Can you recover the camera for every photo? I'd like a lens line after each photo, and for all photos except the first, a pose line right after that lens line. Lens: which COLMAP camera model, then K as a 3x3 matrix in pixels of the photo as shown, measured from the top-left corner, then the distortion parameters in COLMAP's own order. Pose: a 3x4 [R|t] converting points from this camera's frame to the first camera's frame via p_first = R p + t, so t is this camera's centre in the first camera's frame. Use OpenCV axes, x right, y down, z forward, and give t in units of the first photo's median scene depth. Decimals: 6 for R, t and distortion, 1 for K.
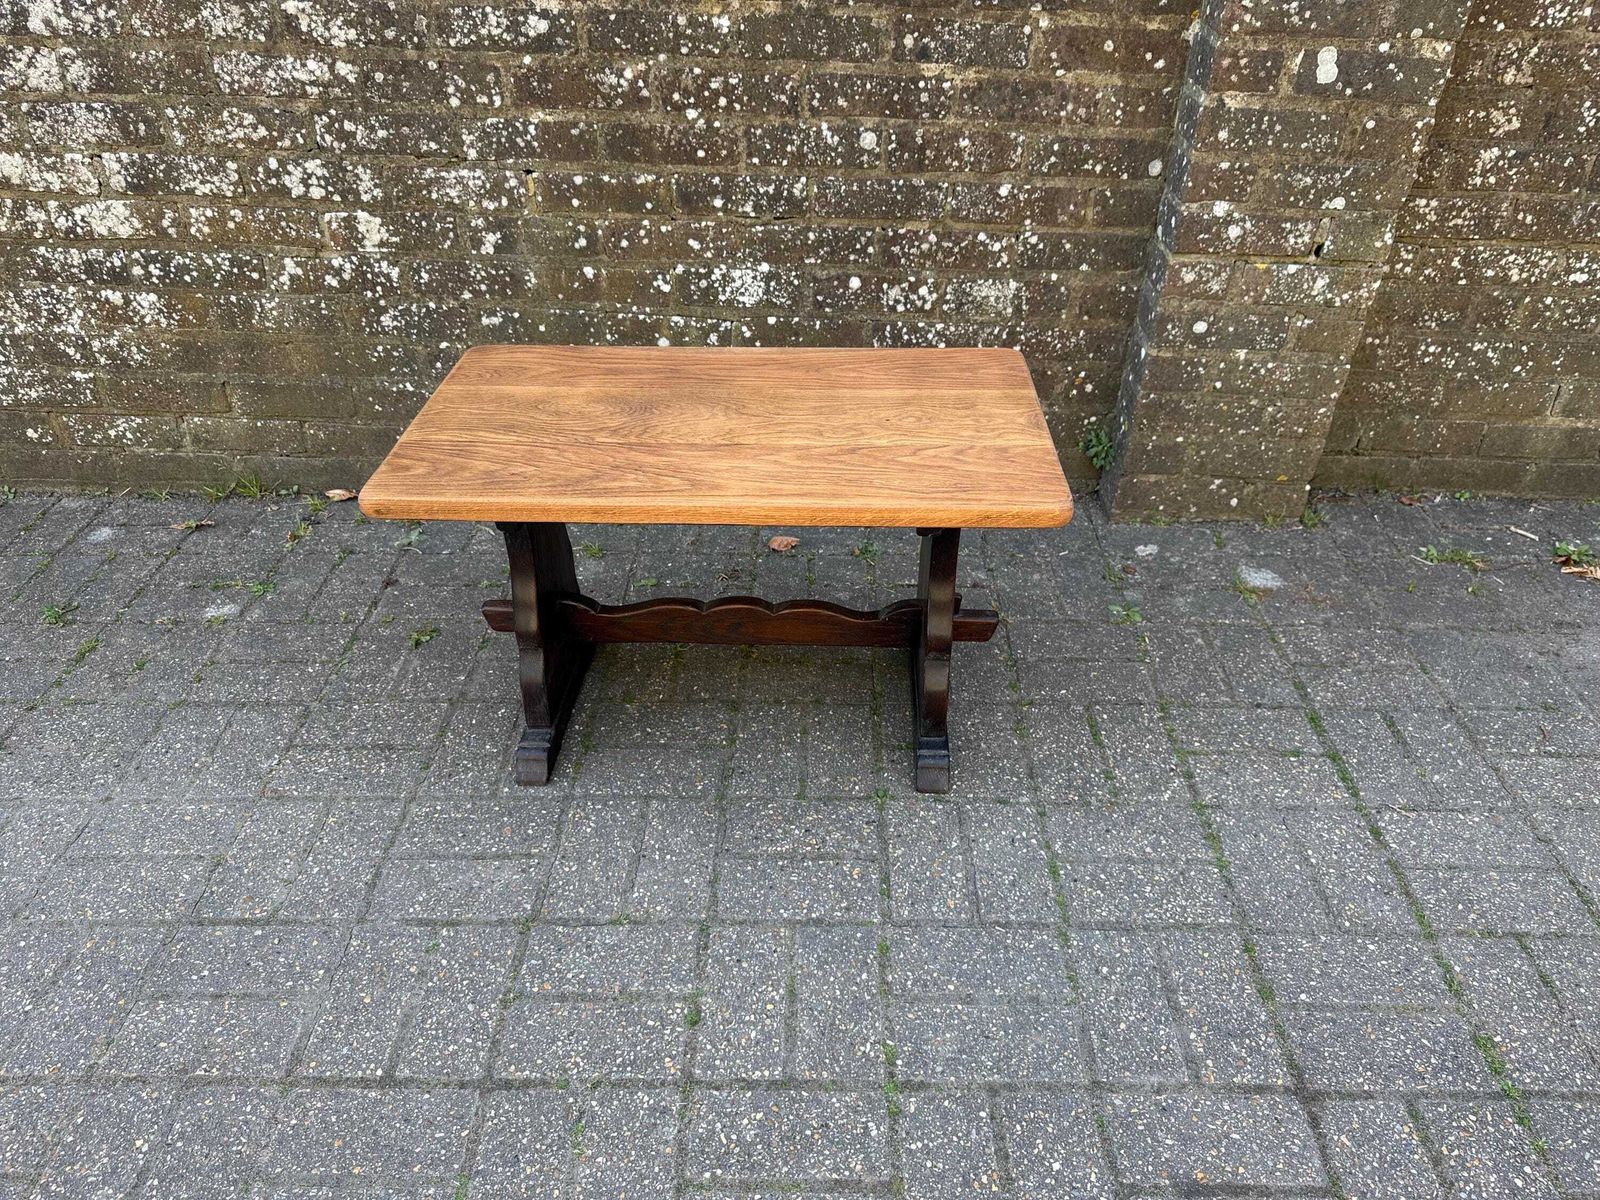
lens RADIAL K [[1142.9, 0, 807.6], [0, 1142.9, 605.6], [0, 0, 1]] dist [0.008785, -0.023685]
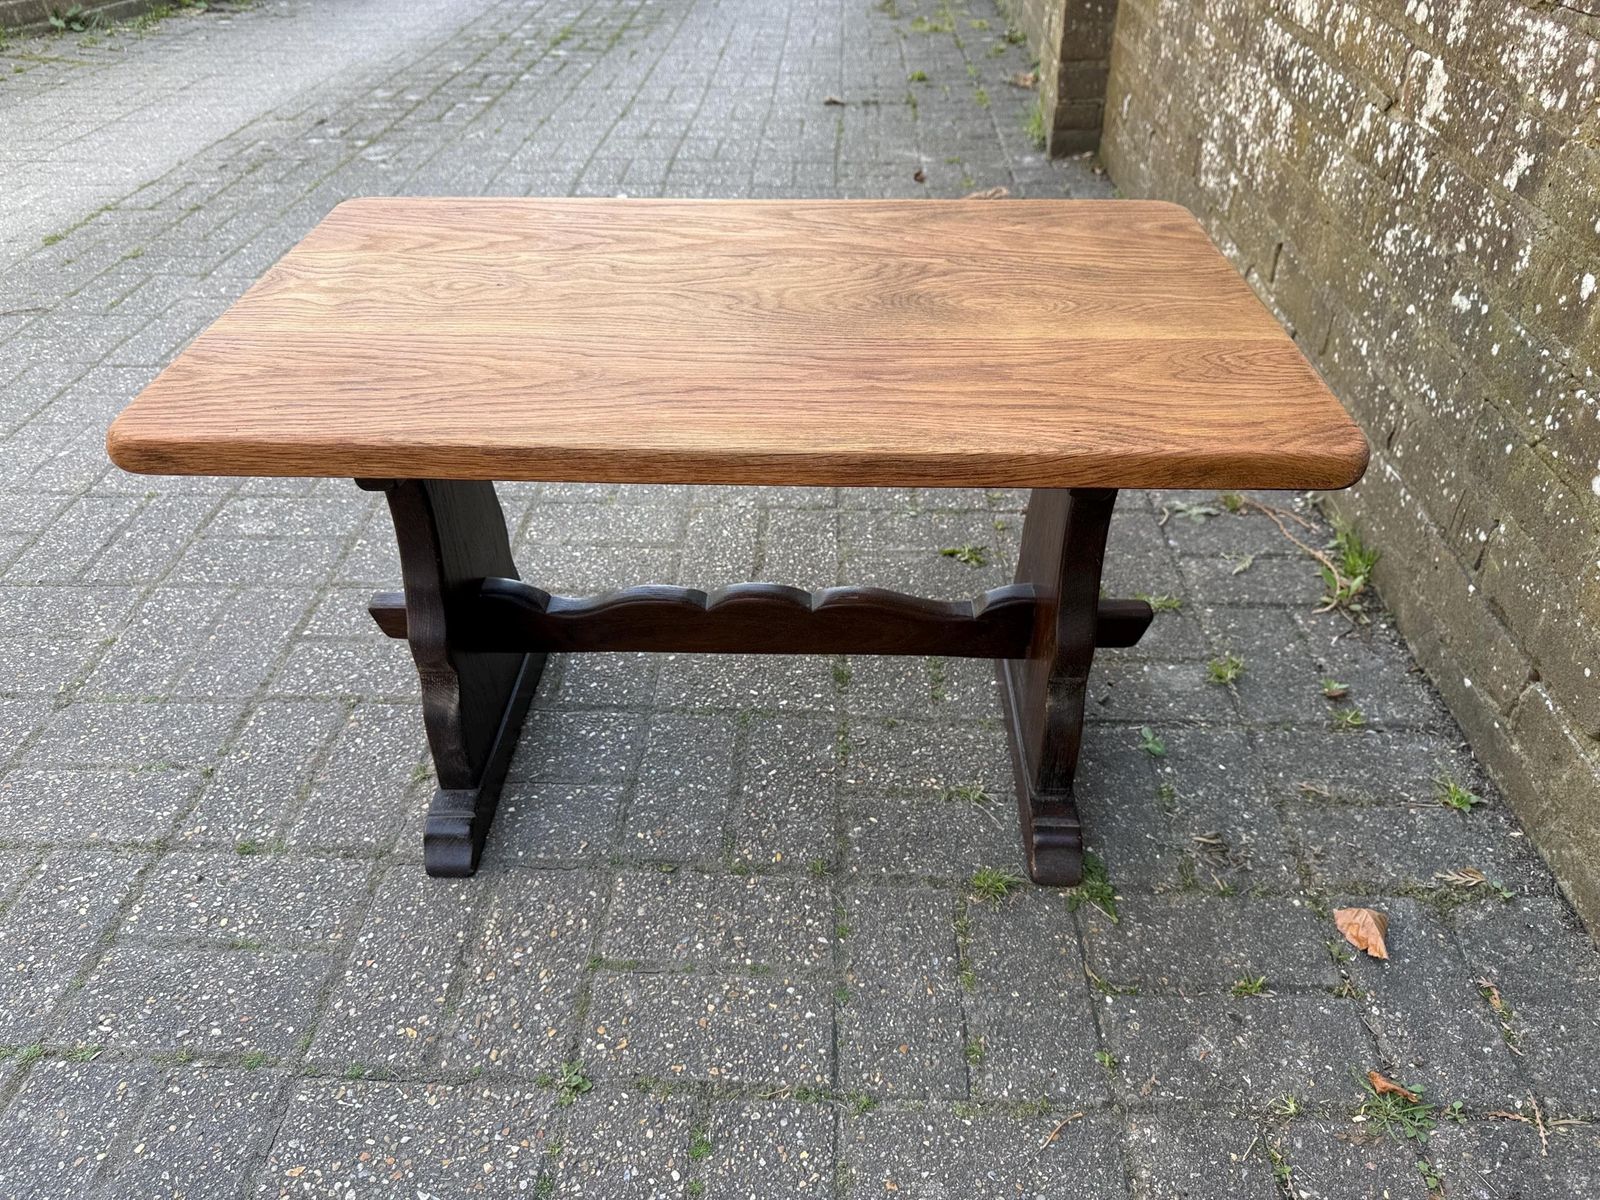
lens RADIAL K [[1142.9, 0, 800.0], [0, 1142.9, 614.8], [0, 0, 1]] dist [0.008785, -0.023685]
pose [[-0.026418, 0.603621, -0.796834, 0.305802], [-0.557255, 0.652879, 0.513046, -0.275904], [0.829921, 0.457593, 0.319123, 0.661695]]
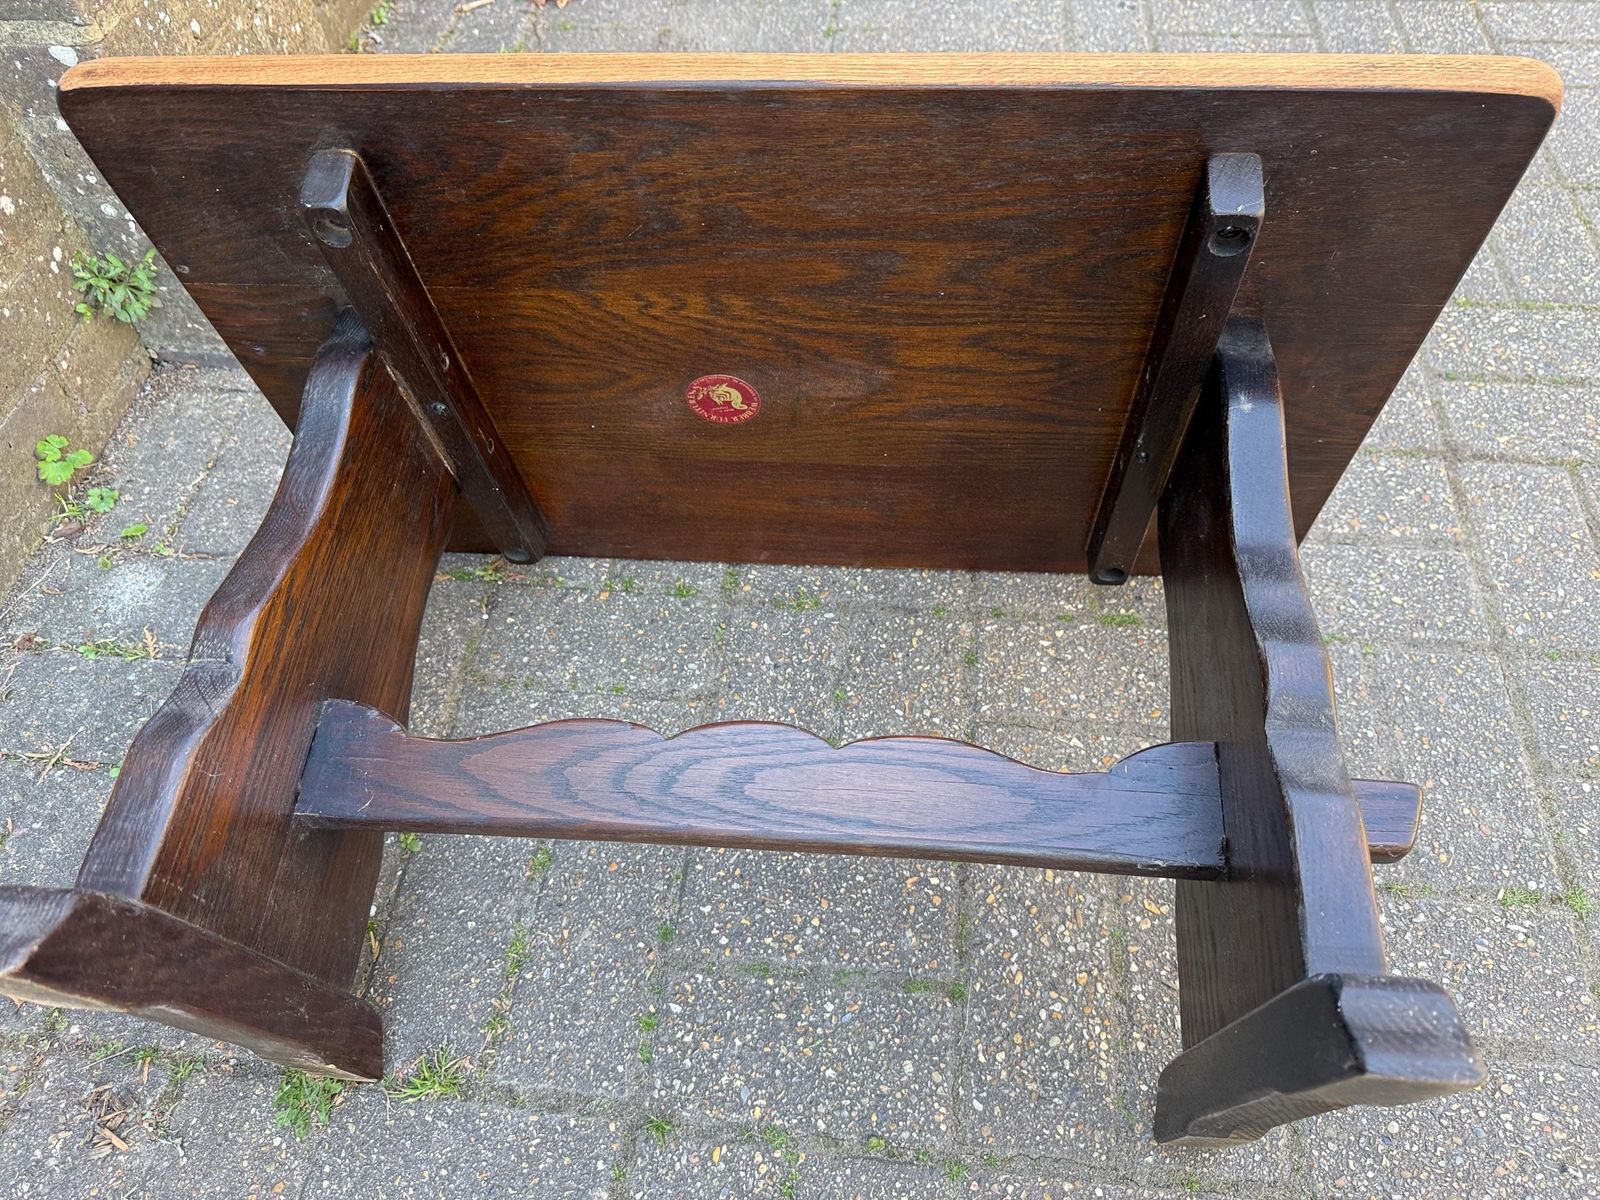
lens RADIAL K [[1142.9, 0, 809.7], [0, 1142.9, 600.2], [0, 0, 1]] dist [0.008785, -0.023685]
pose [[0.093460, -0.807617, 0.582255, -0.136199], [0.594728, 0.514299, 0.617896, -0.222819], [-0.798476, 0.288534, 0.528378, 0.602549]]
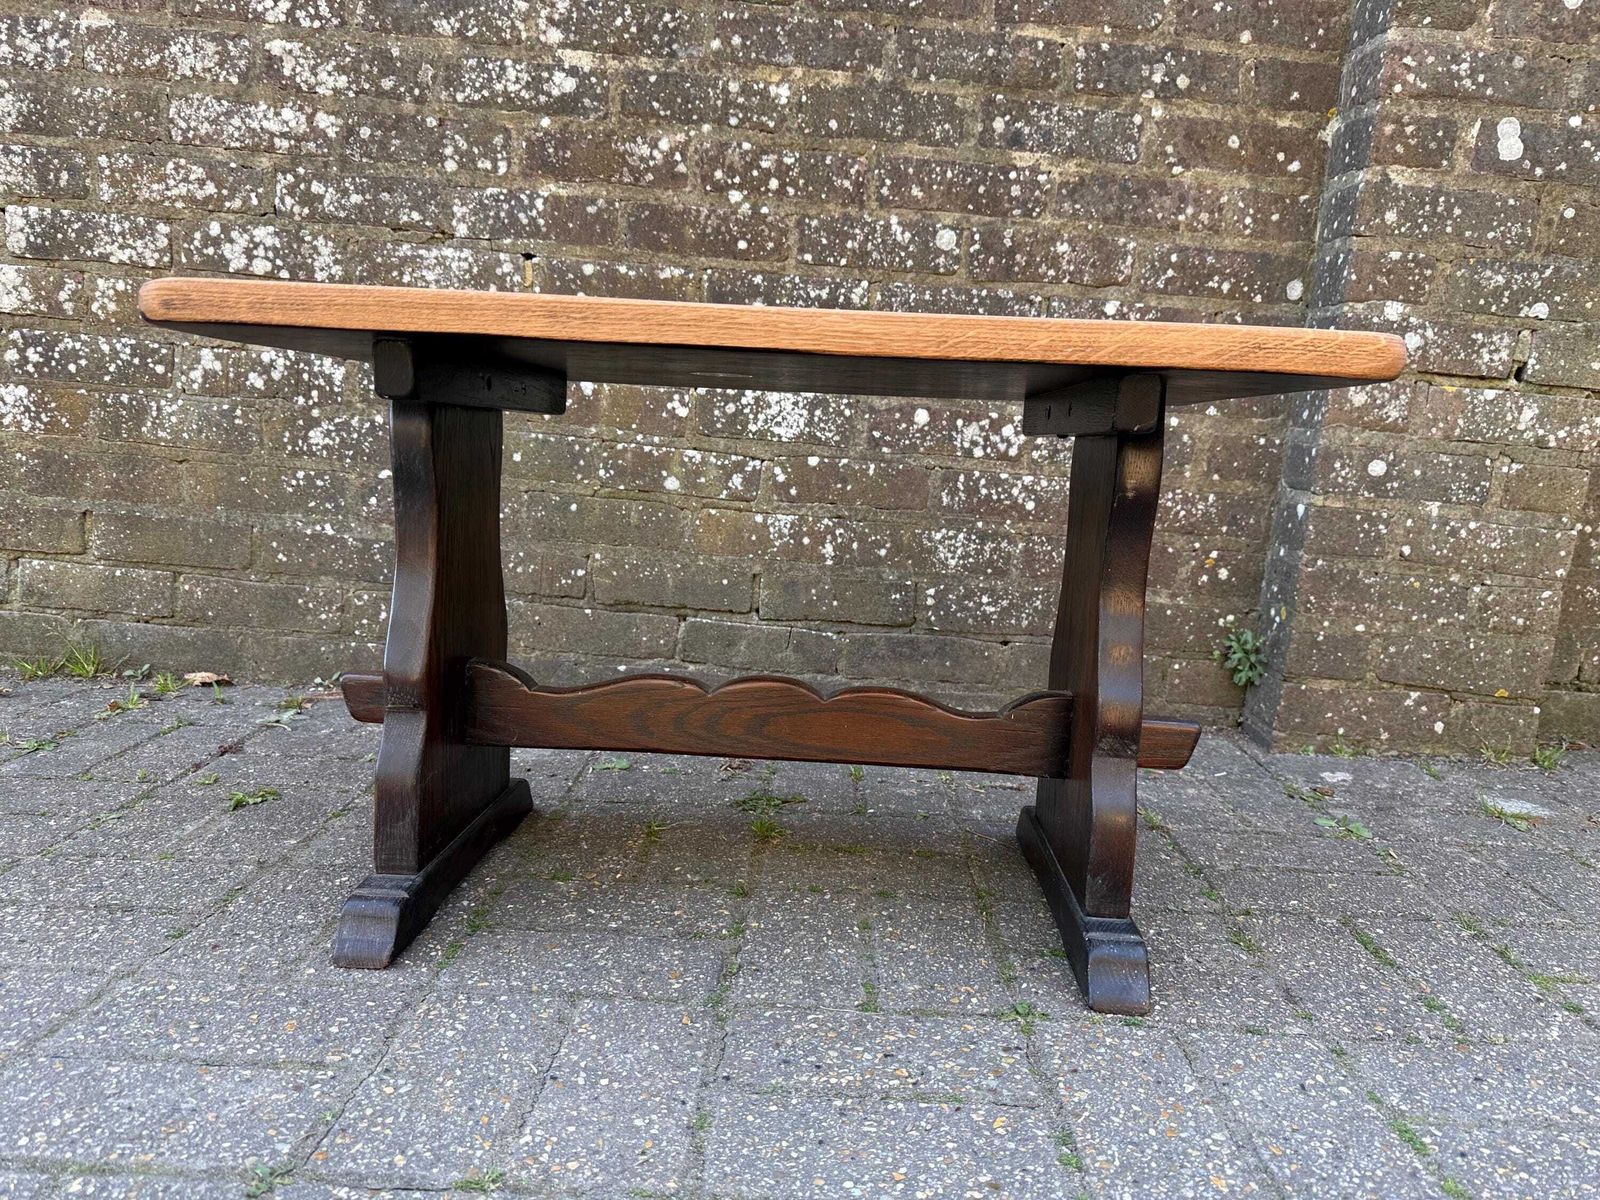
lens RADIAL K [[1142.9, 0, 810.9], [0, 1142.9, 611.8], [0, 0, 1]] dist [0.008785, -0.023685]
pose [[0.998683, 0.050229, 0.010433, -0.038694], [-0.040966, 0.903235, -0.427186, 0.188248], [-0.030880, 0.426196, 0.904104, 0.366679]]
